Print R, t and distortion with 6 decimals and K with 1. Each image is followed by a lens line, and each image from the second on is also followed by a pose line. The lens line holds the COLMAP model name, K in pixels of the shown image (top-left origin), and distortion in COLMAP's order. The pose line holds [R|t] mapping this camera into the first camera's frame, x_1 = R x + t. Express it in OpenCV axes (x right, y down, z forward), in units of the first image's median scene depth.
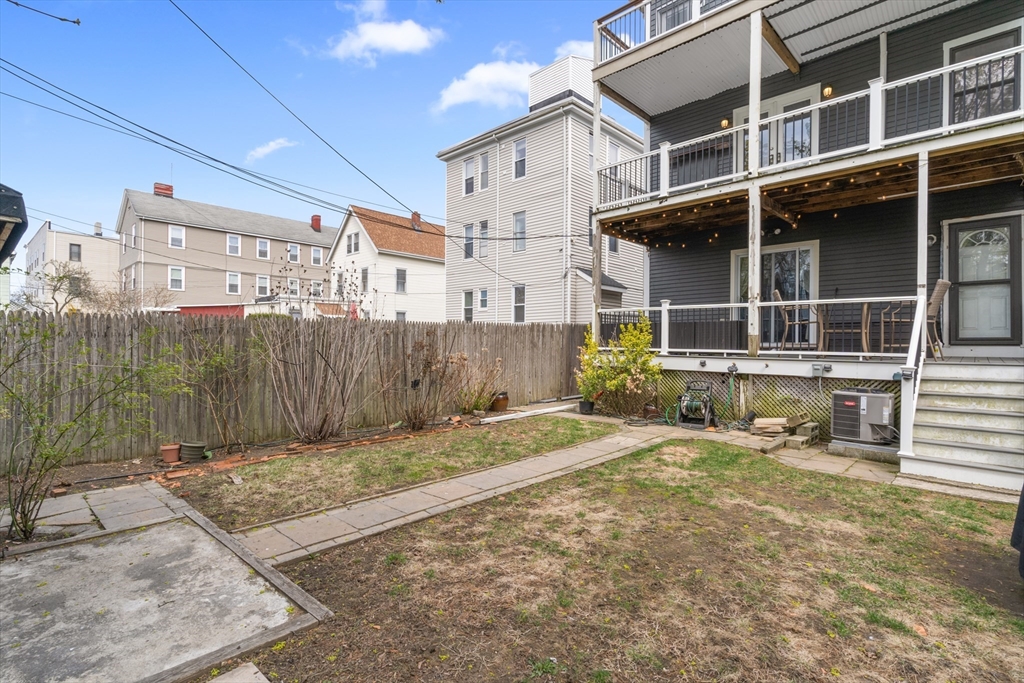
lens RADIAL K [[491.0, 0, 511.1], [0, 491.0, 340.4], [0, 0, 1]] dist [0.005232, -0.001214]
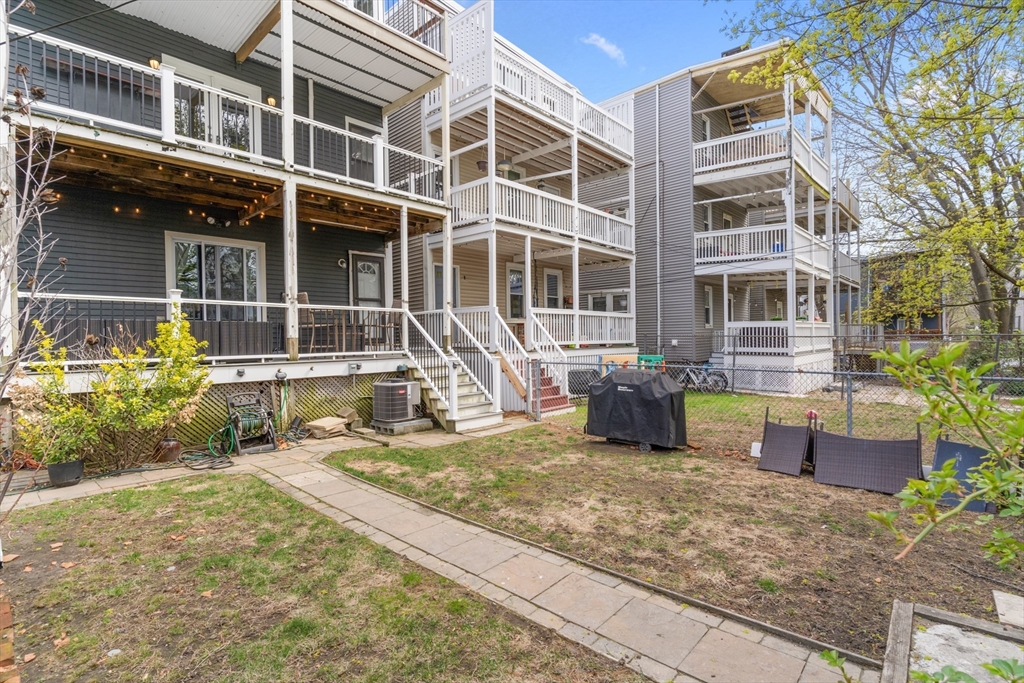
lens RADIAL K [[491.0, 0, 506.8], [0, 491.0, 339.2], [0, 0, 1]] dist [0.005232, -0.001214]
pose [[-0.010341, -0.012041, 0.999874, -0.482489], [0.009113, 0.999885, 0.012135, -0.016978], [-0.999905, 0.009237, -0.010231, 0.623625]]
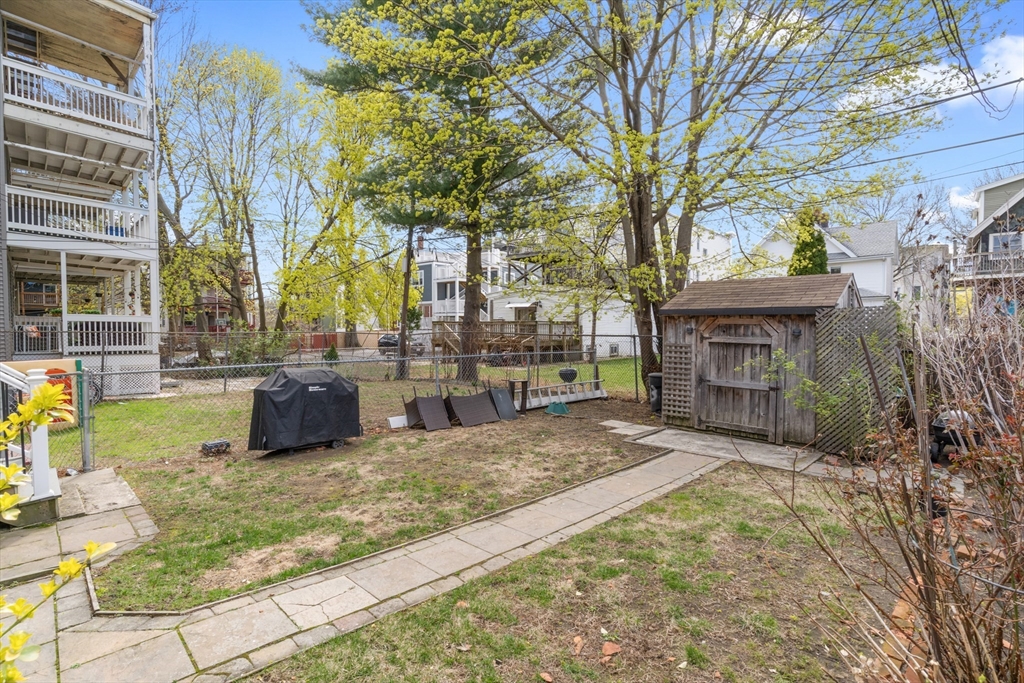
lens RADIAL K [[499.6, 0, 508.7], [0, 499.6, 342.4], [0, 0, 1]] dist [-0.000990, 0.000074]
pose [[-0.999433, -0.010879, 0.031873, 0.062214], [-0.010084, 0.999637, 0.025000, -0.017820], [-0.032134, 0.024665, -0.999179, 1.256523]]
